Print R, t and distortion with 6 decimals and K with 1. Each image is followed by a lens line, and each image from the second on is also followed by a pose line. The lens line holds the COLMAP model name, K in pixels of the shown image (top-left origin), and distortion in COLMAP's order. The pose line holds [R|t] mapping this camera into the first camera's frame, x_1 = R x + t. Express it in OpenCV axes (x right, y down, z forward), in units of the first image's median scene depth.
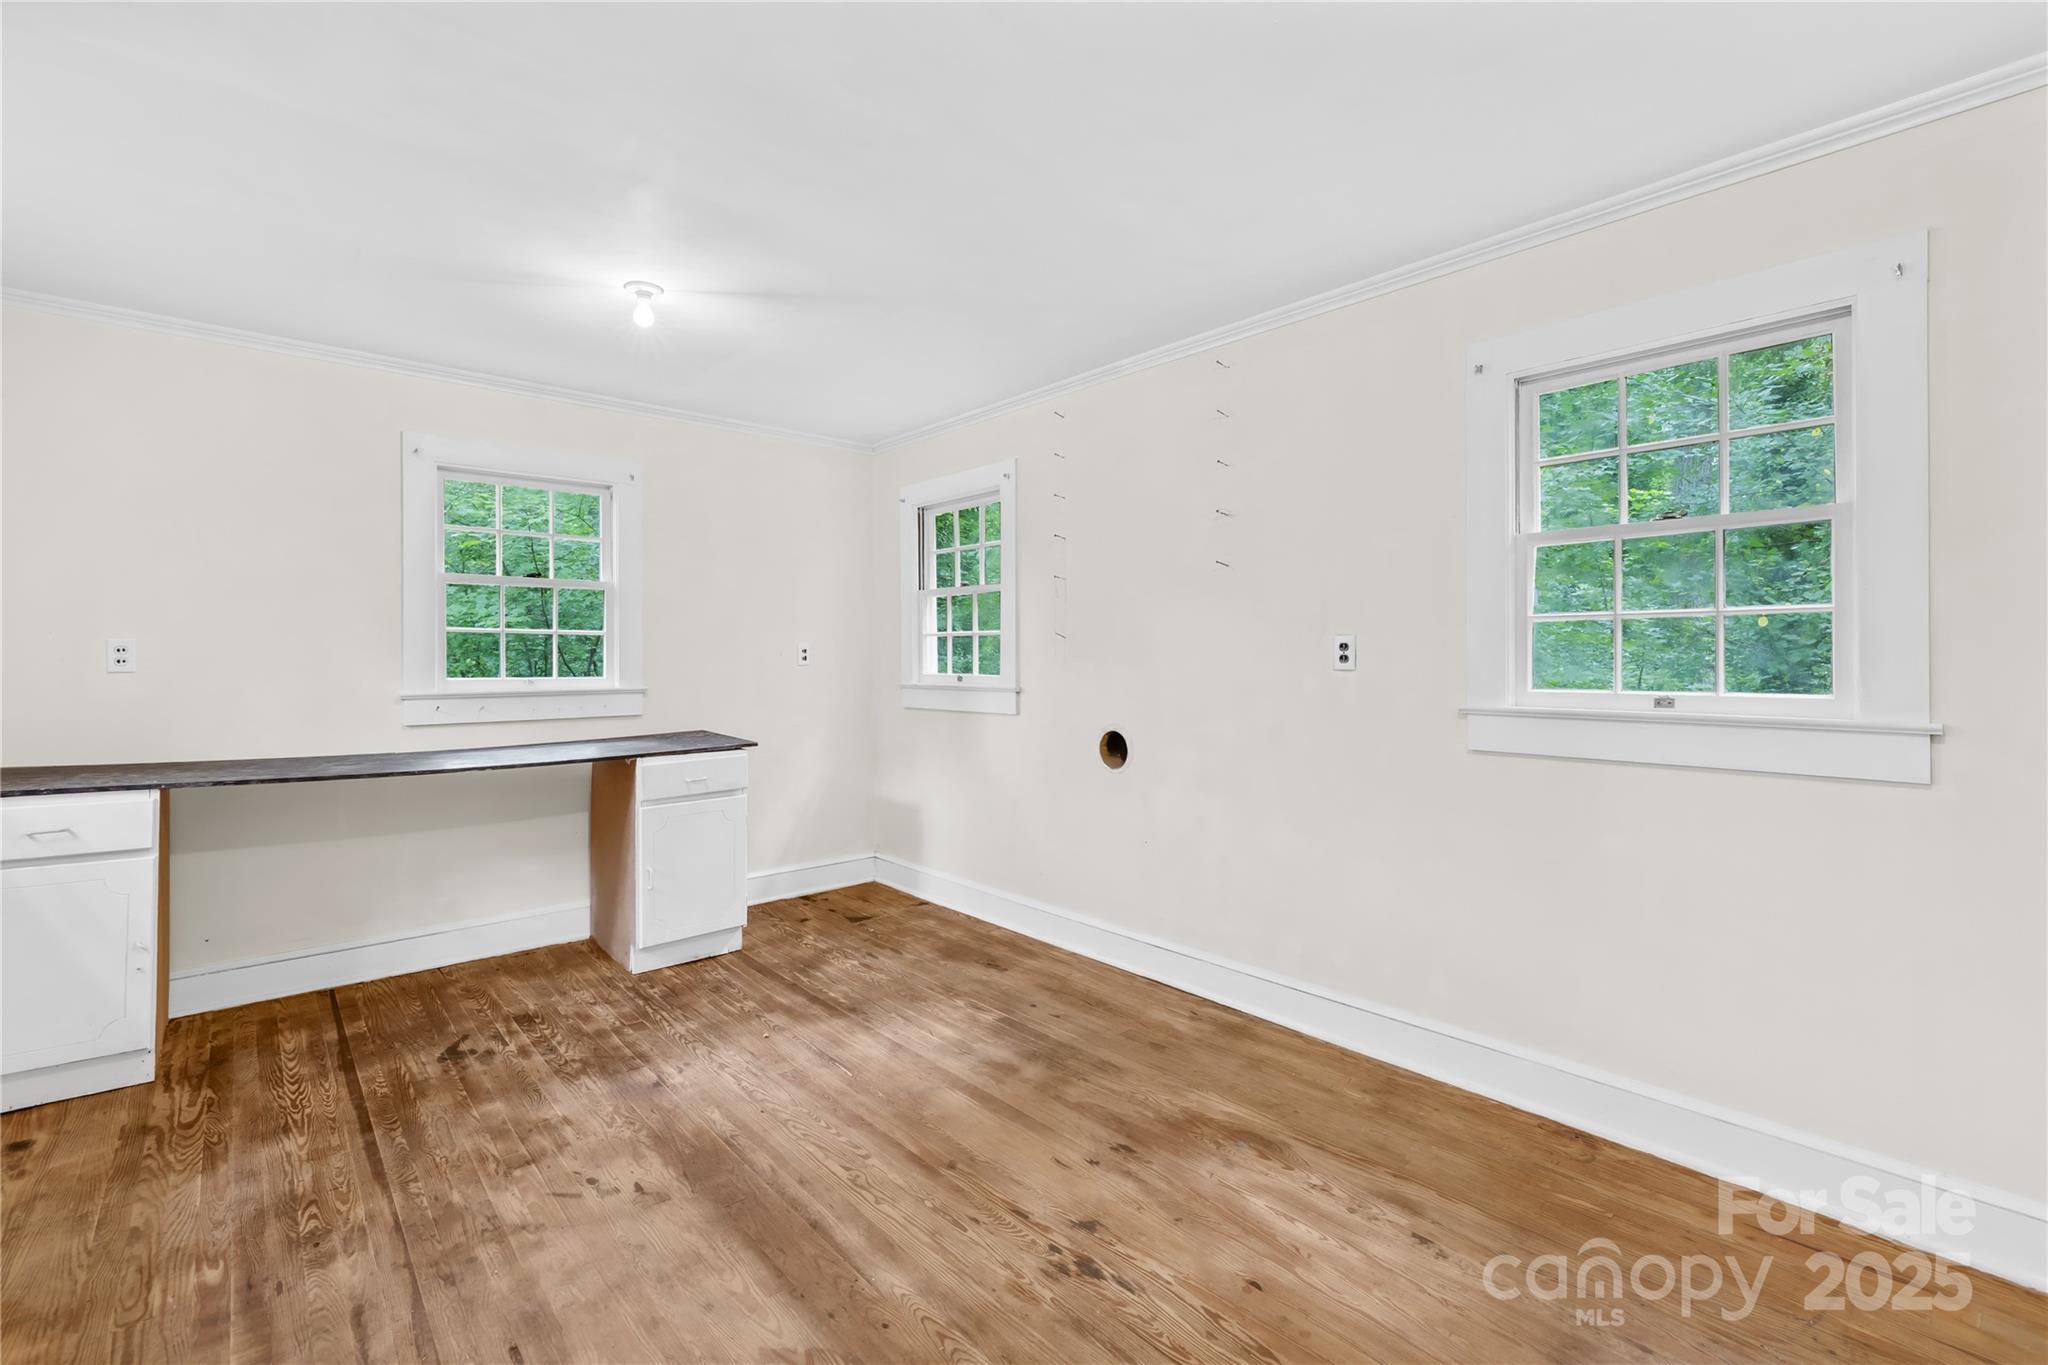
lens RADIAL K [[884.5, 0, 1017.7], [0, 884.5, 664.5], [0, 0, 1]] dist [0.002008, -0.000203]
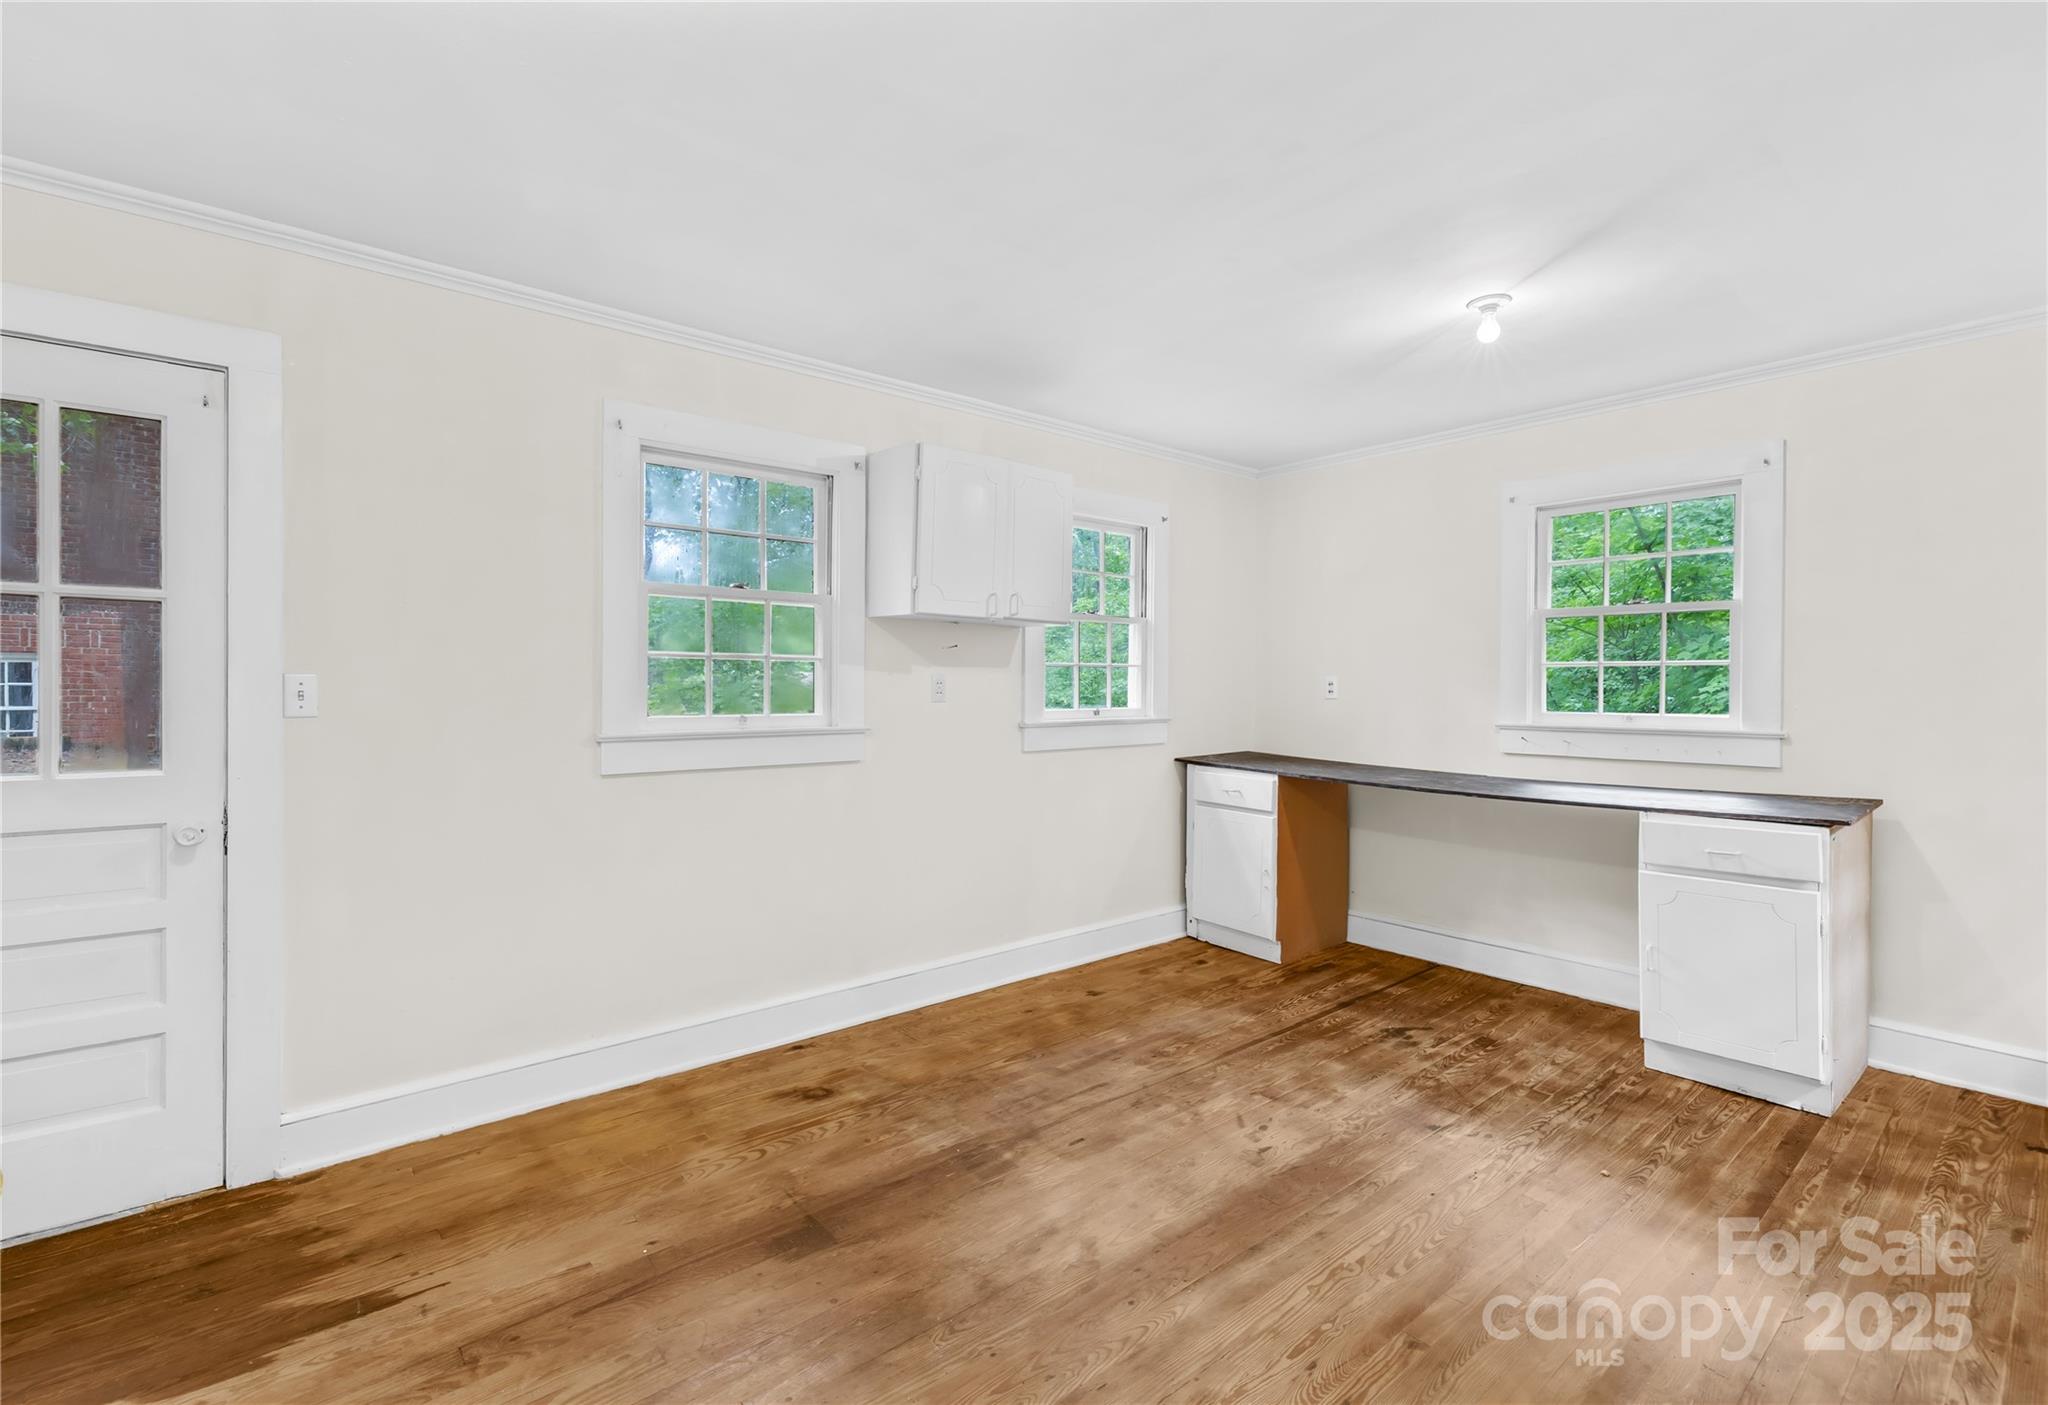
lens RADIAL K [[942.7, 0, 1018.8], [0, 942.7, 693.2], [0, 0, 1]] dist [0.004281, 0.000002]
pose [[-0.029500, 0.008397, -0.999530, 0.596115], [-0.015568, 0.999840, 0.008859, -0.006940], [0.999444, 0.015822, -0.029364, 0.521689]]
